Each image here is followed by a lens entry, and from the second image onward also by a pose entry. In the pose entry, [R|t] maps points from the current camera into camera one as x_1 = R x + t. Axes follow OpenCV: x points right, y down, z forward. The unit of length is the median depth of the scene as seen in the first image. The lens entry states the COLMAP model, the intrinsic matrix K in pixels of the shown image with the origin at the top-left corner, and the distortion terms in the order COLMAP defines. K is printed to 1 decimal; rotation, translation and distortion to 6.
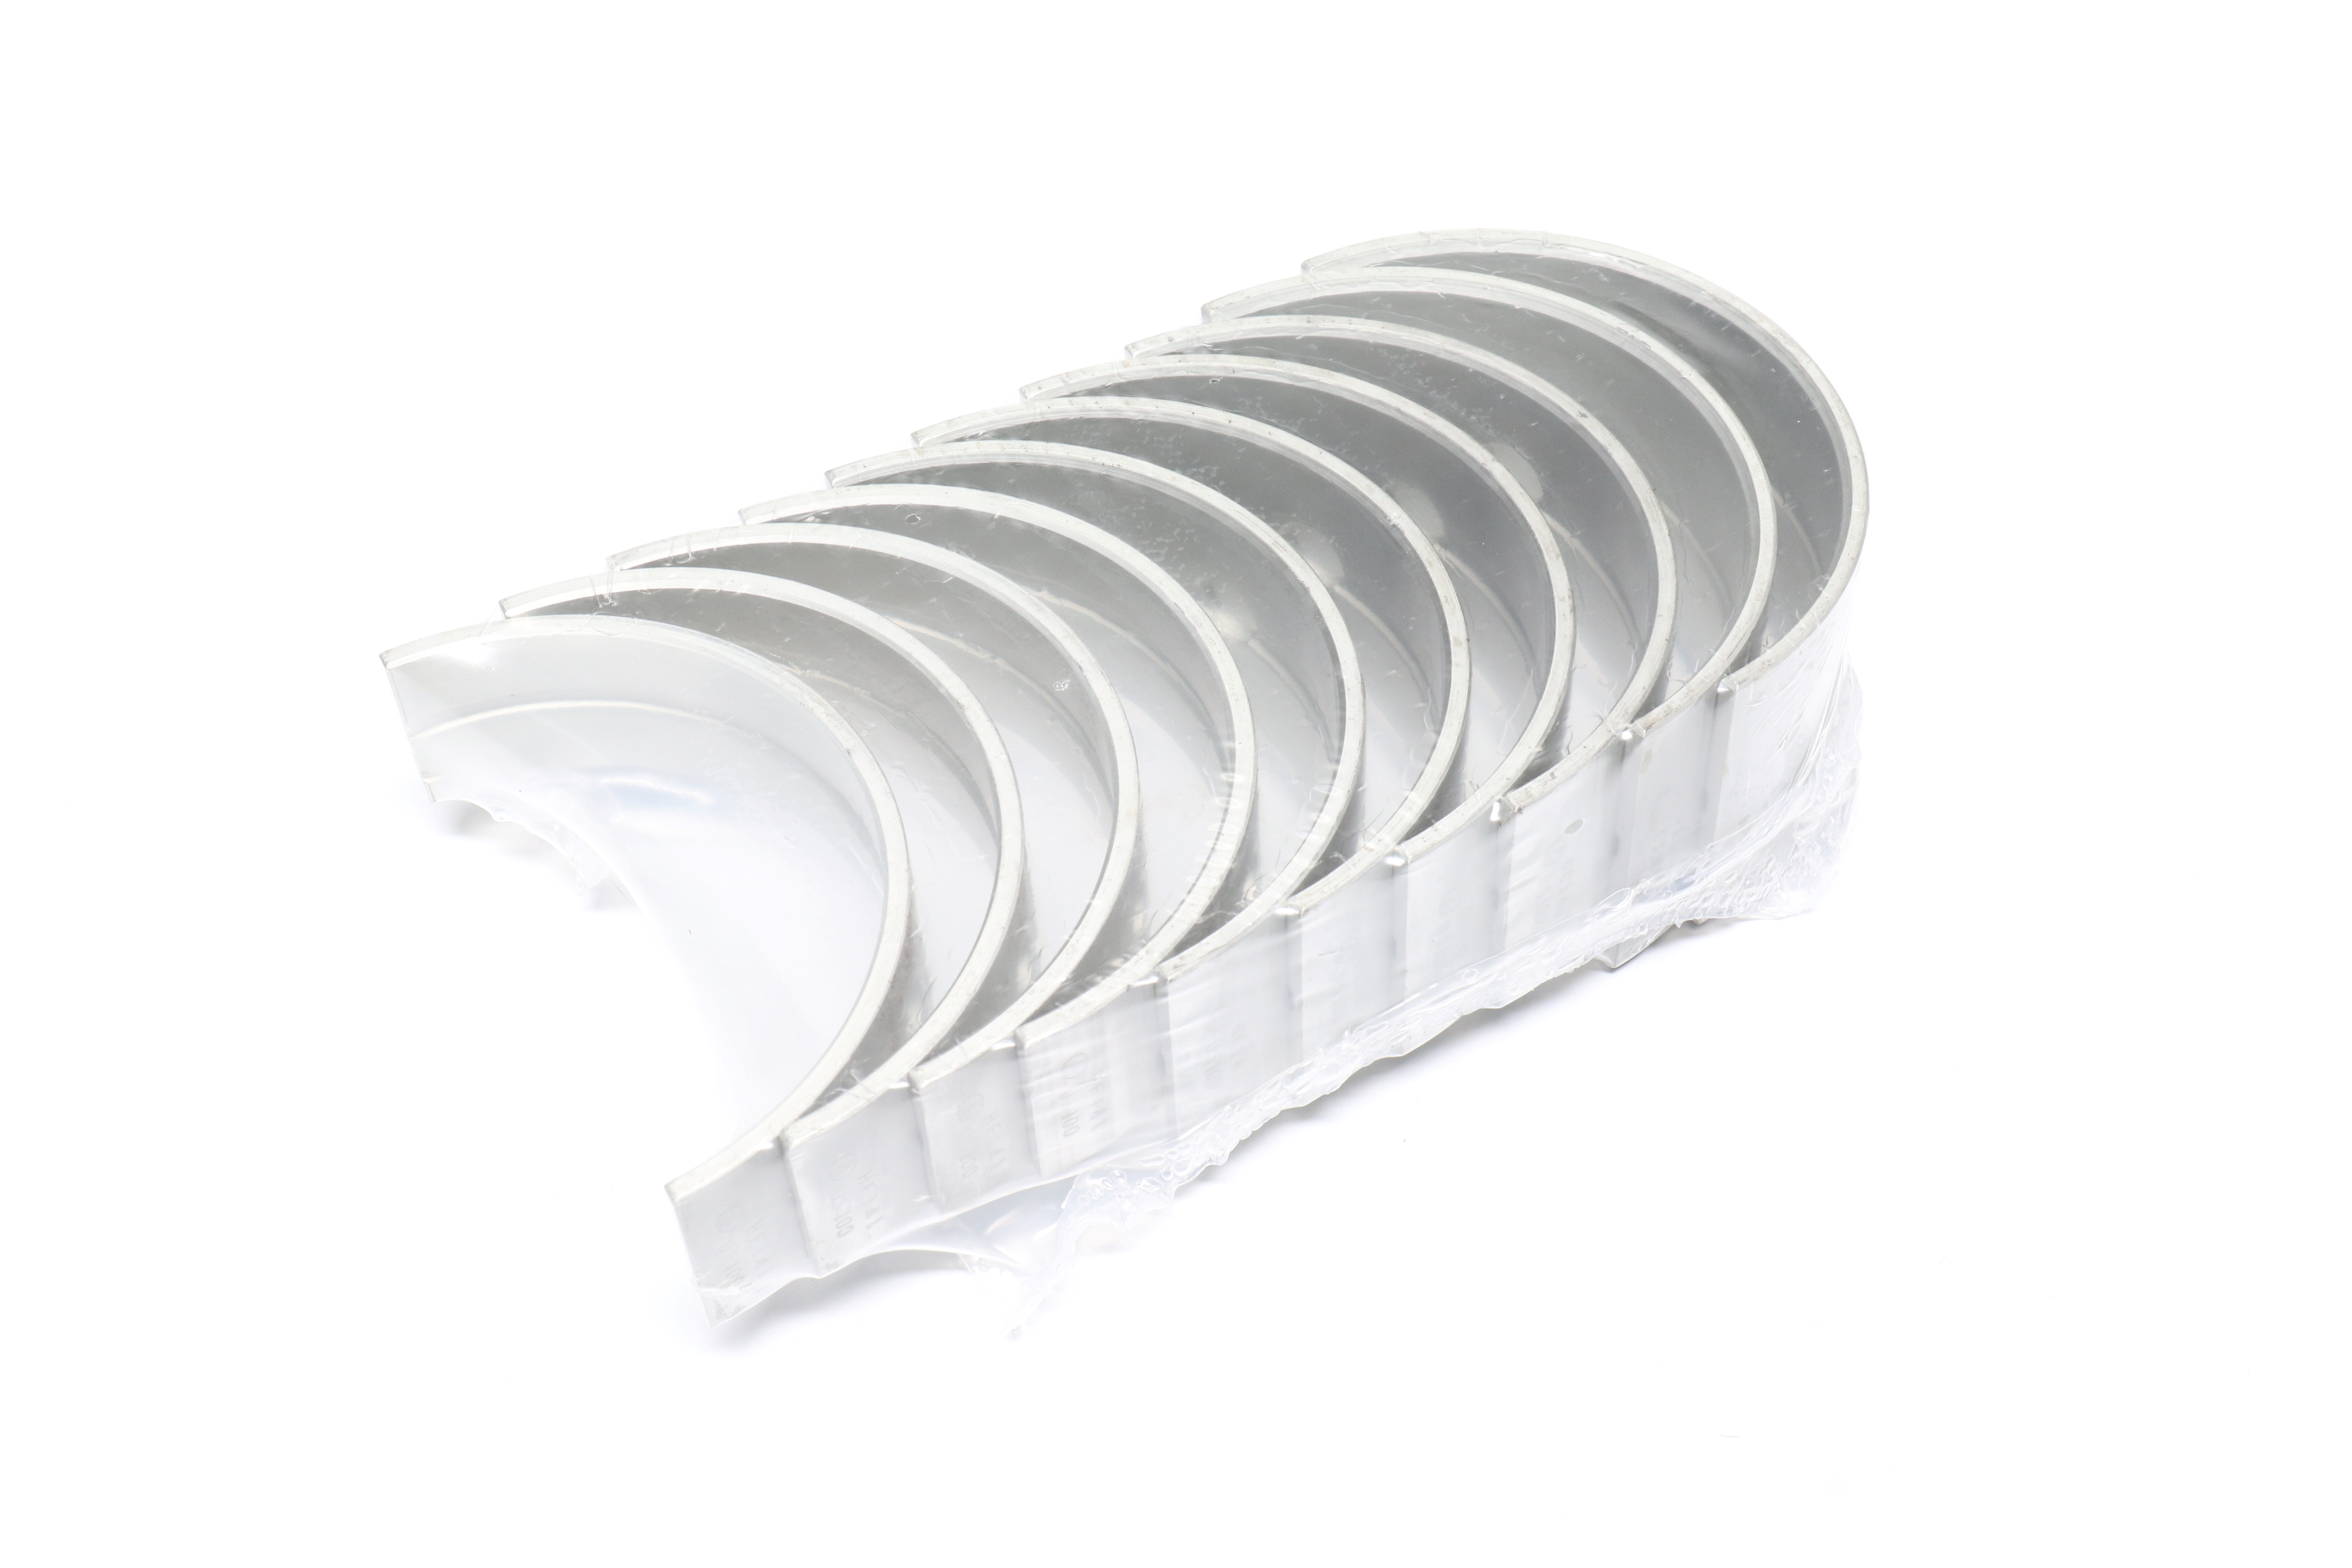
lens RADIAL K [[3495.5, 0, 1176.8], [0, 3495.5, 788.0], [0, 0, 1]] dist [-0.013509, 0.000000]
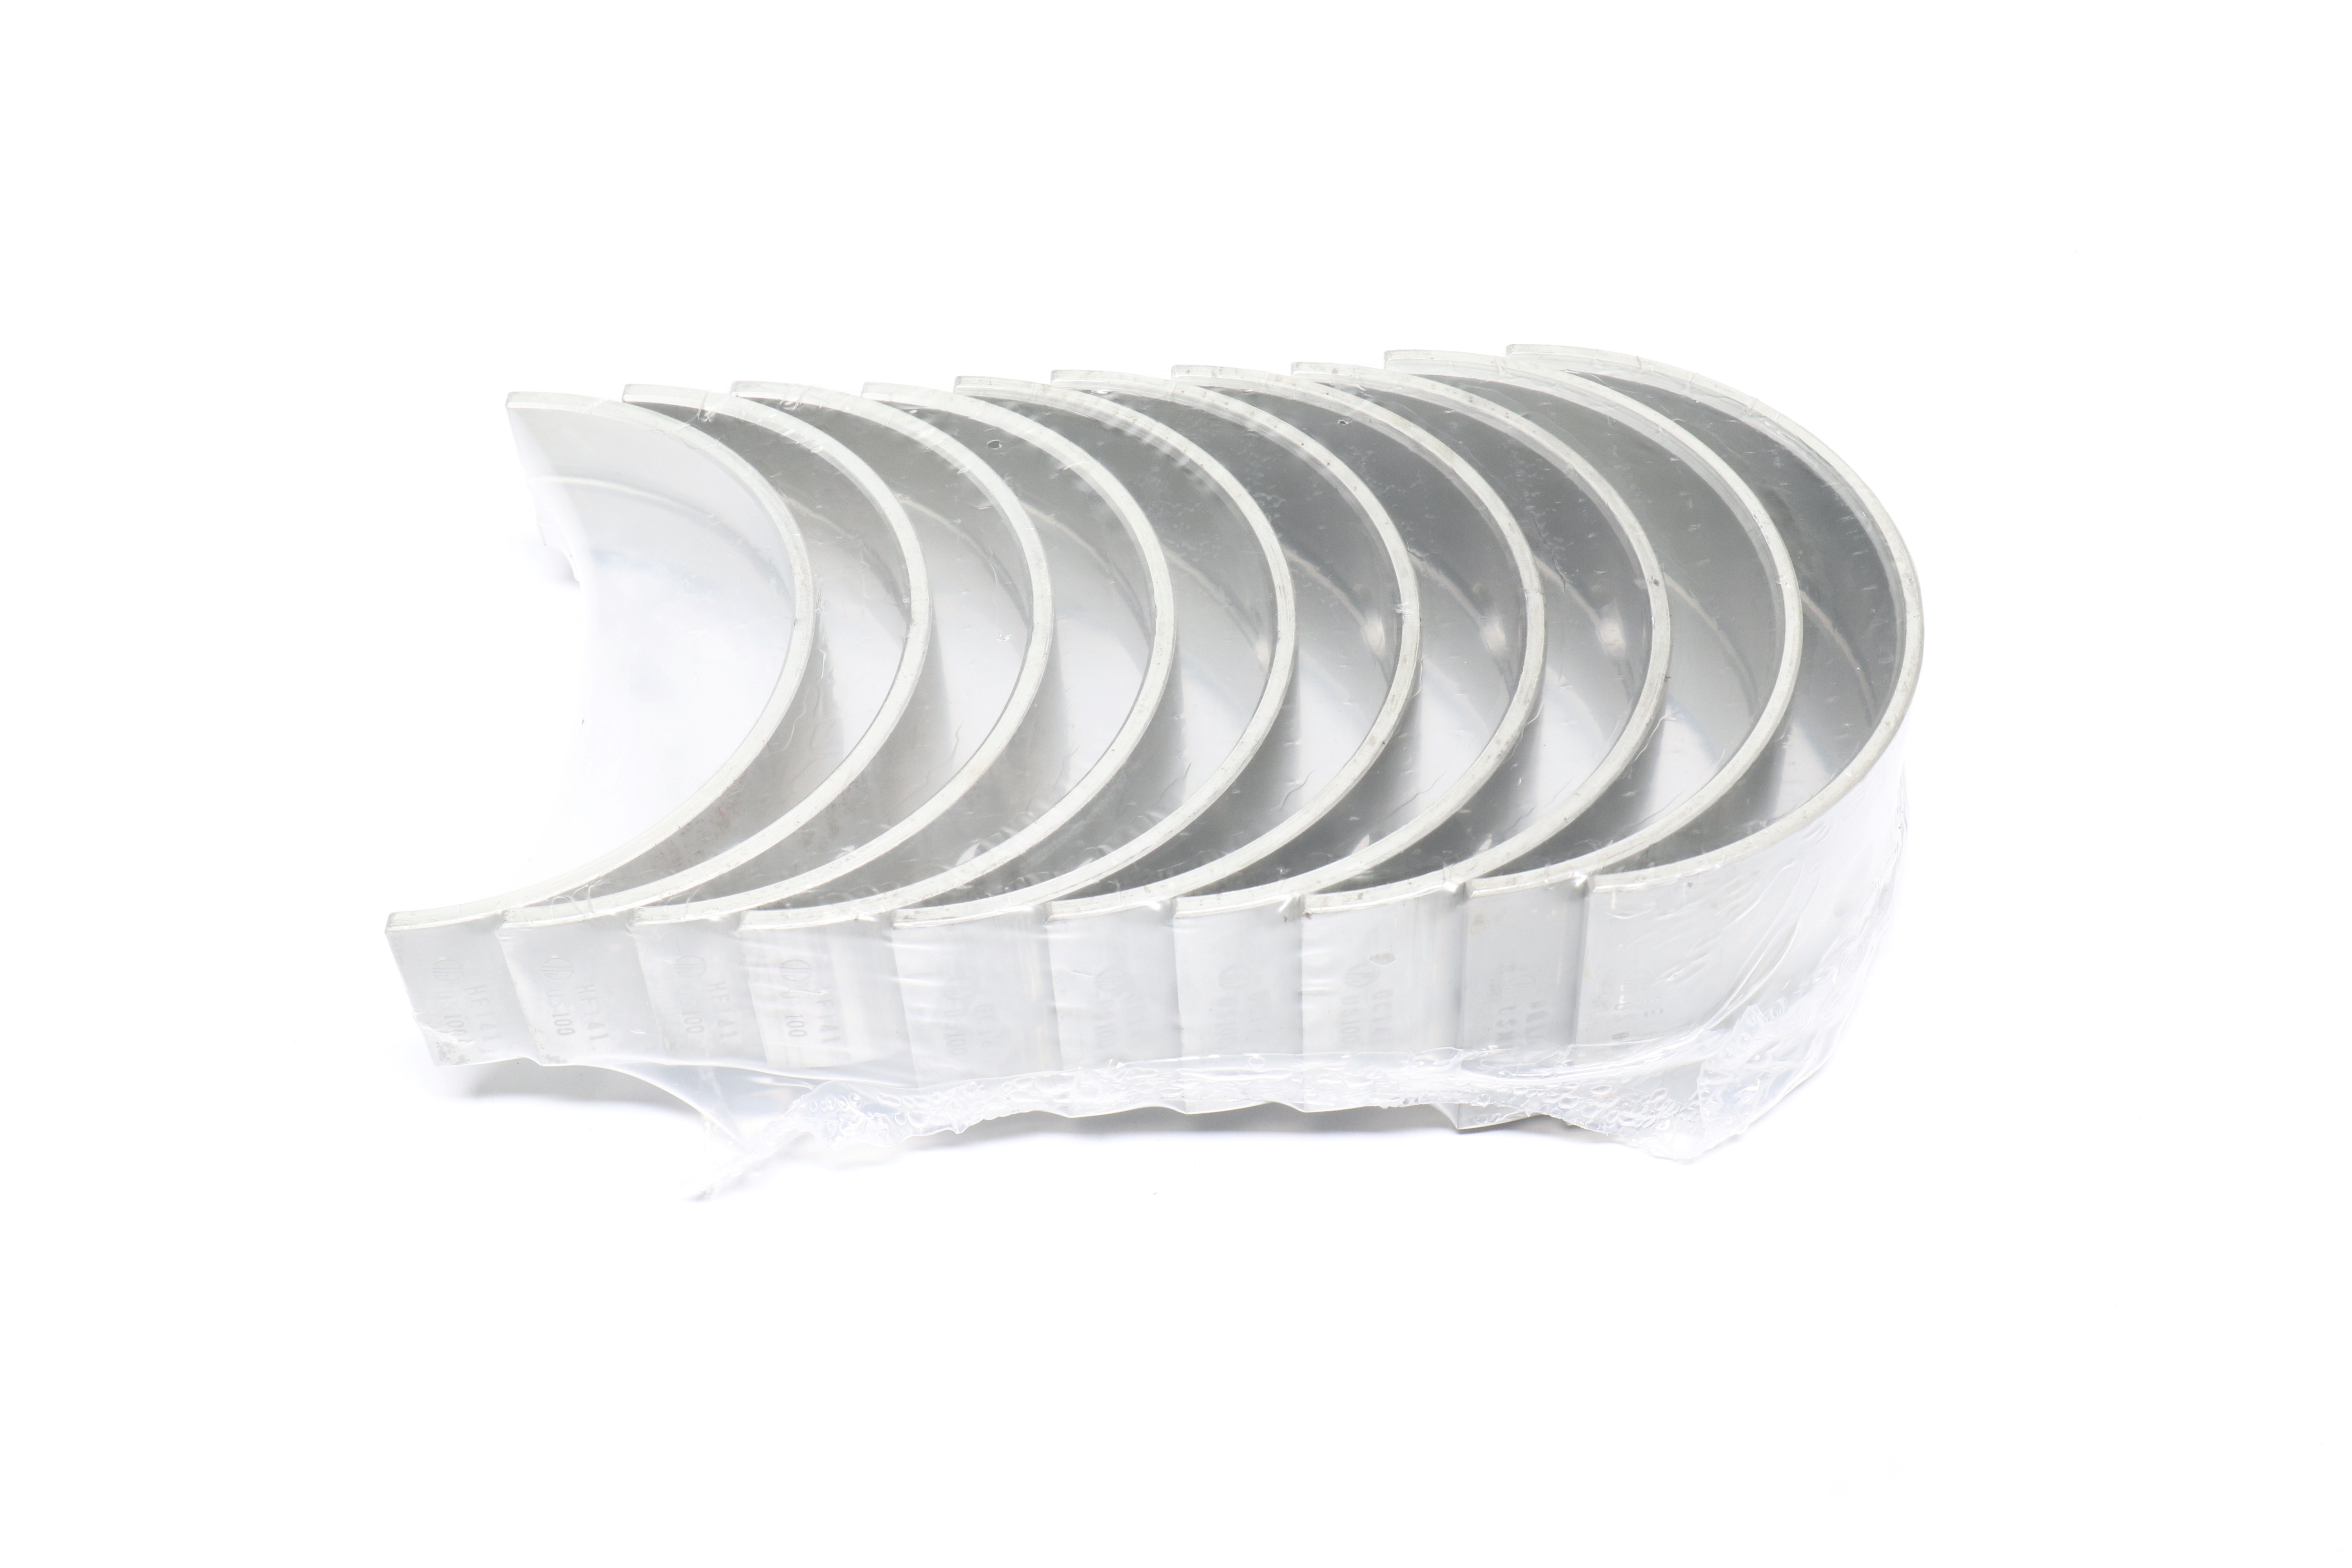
lens RADIAL K [[3495.5, 0, 1176.8], [0, 3495.5, 779.9], [0, 0, 1]] dist [-0.013509, 0.000000]
pose [[0.853879, 0.366543, -0.369510, 0.392107], [-0.367382, 0.927360, 0.070953, -0.079571], [0.368676, 0.075166, 0.926514, 0.079820]]
